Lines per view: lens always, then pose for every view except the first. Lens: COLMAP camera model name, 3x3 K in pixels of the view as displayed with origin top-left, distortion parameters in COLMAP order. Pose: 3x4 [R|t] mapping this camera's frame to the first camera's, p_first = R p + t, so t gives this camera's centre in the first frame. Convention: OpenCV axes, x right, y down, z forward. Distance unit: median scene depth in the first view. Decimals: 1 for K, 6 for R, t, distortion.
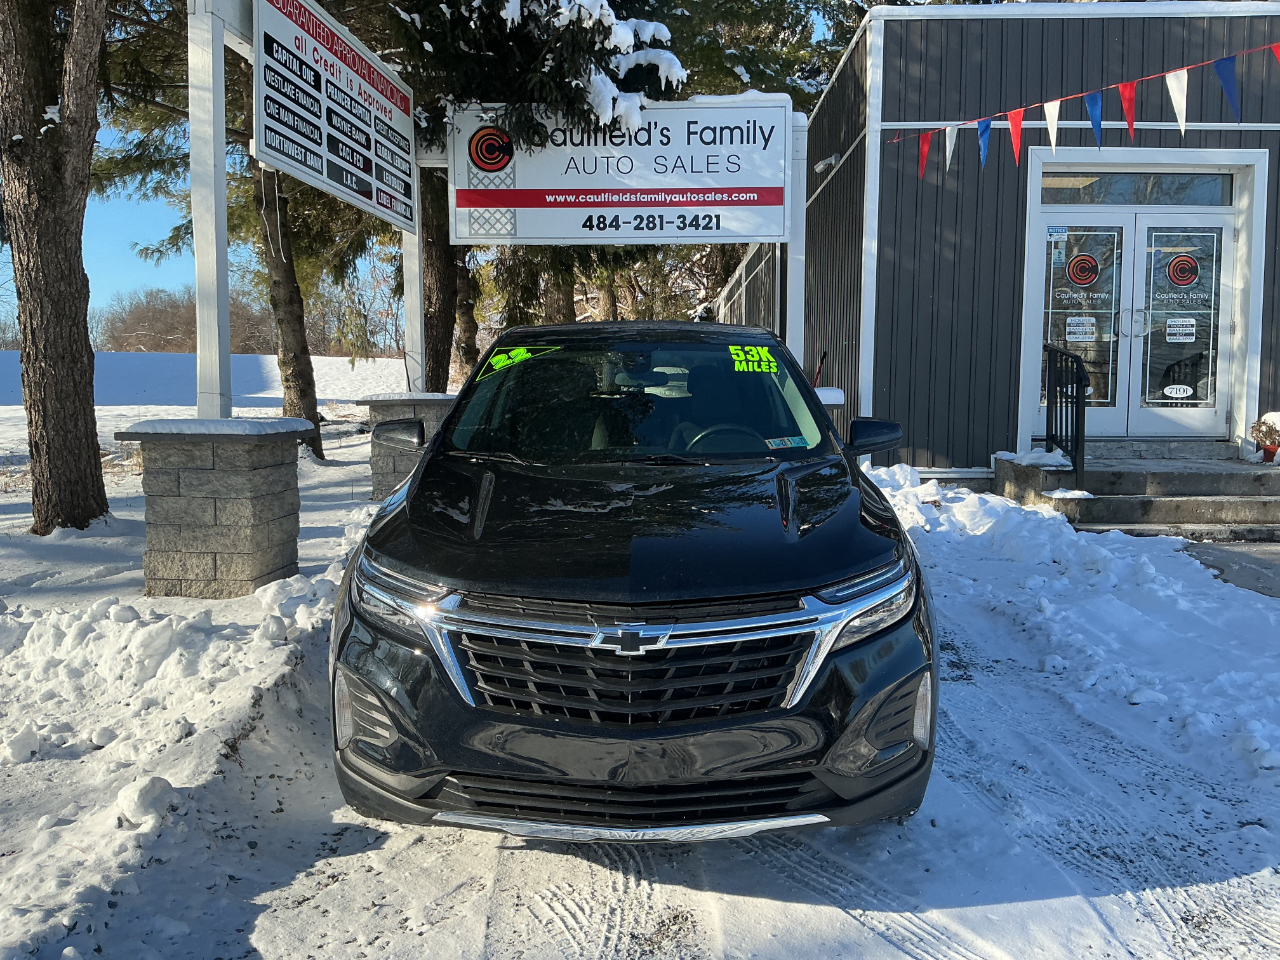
lens RADIAL K [[1062.6, 0, 653.5], [0, 1062.6, 523.3], [0, 0, 1]] dist [0.052465, -0.132724]
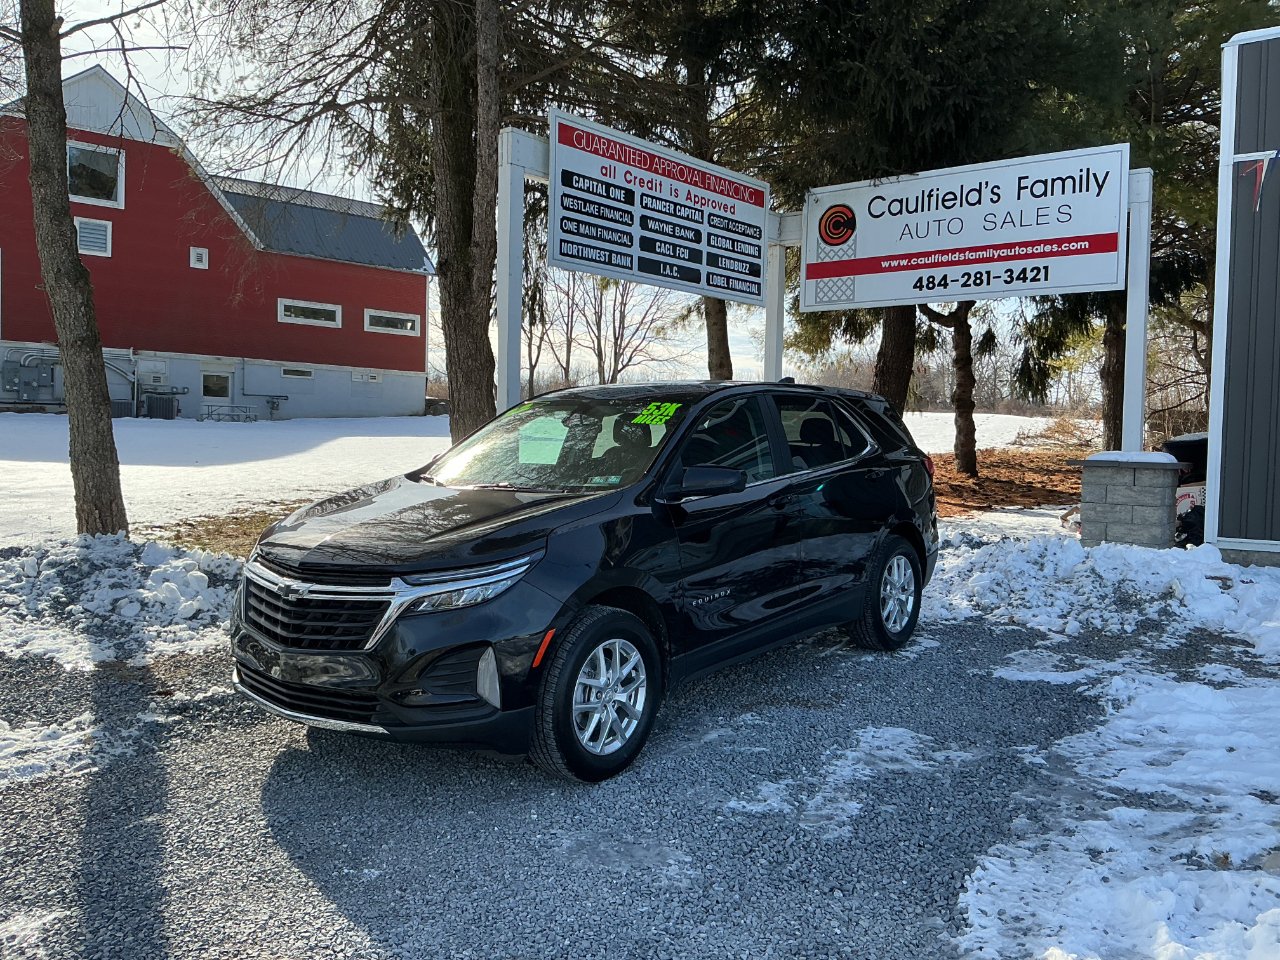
lens RADIAL K [[1062.6, 0, 640.5], [0, 1062.6, 515.5], [0, 0, 1]] dist [0.052465, -0.132724]
pose [[0.813061, 0.054020, -0.579667, 0.342757], [-0.085648, 0.995951, -0.027319, -0.001000], [0.575845, 0.071859, 0.814395, -0.002093]]
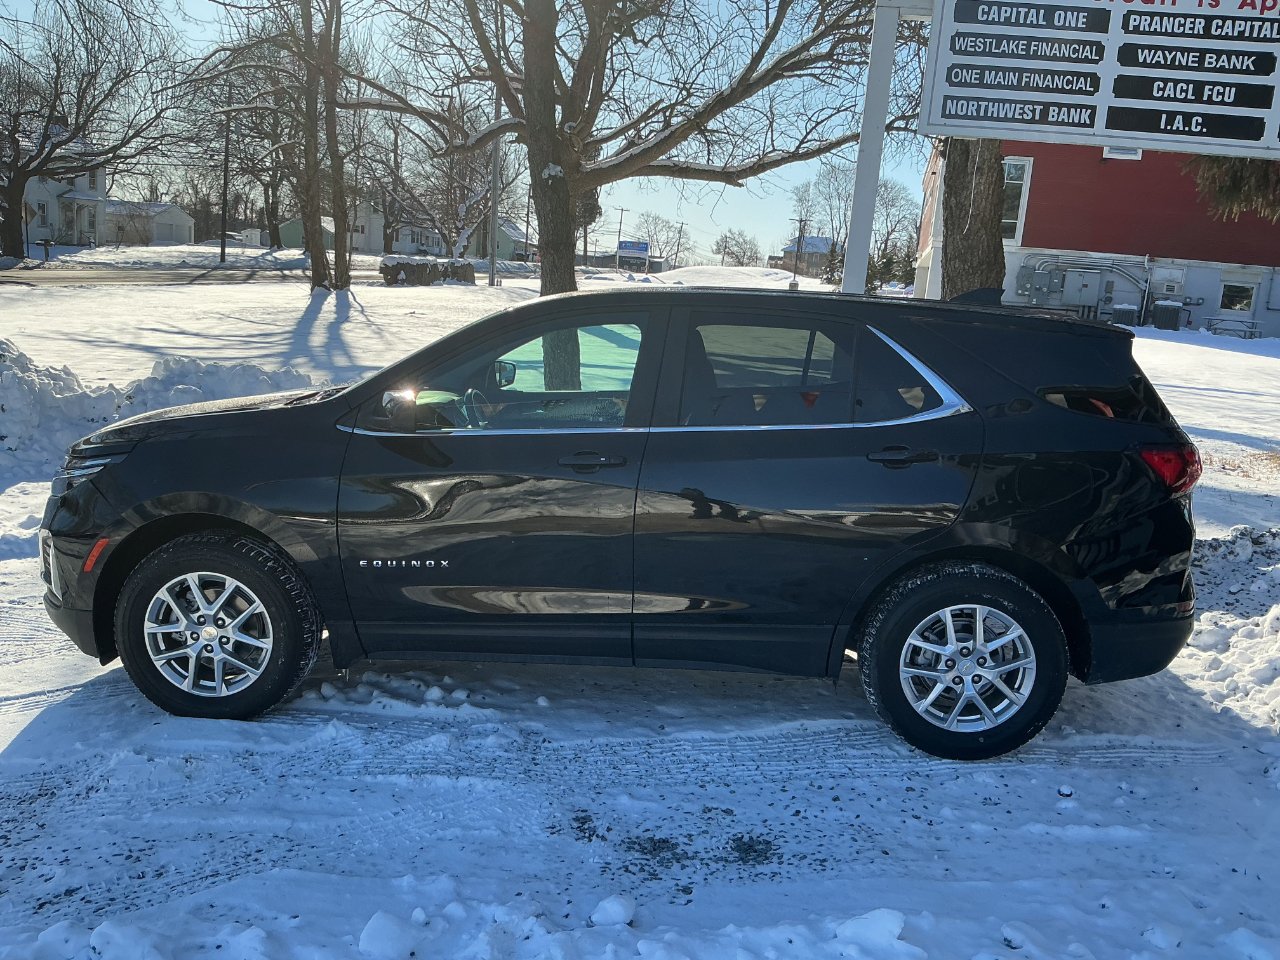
lens RADIAL K [[1062.6, 0, 677.7], [0, 1062.6, 514.7], [0, 0, 1]] dist [0.052465, -0.132724]
pose [[-0.048250, 0.198072, -0.978999, 0.477655], [-0.197999, 0.958794, 0.203742, -0.101749], [0.979014, 0.203671, -0.007044, 0.566352]]
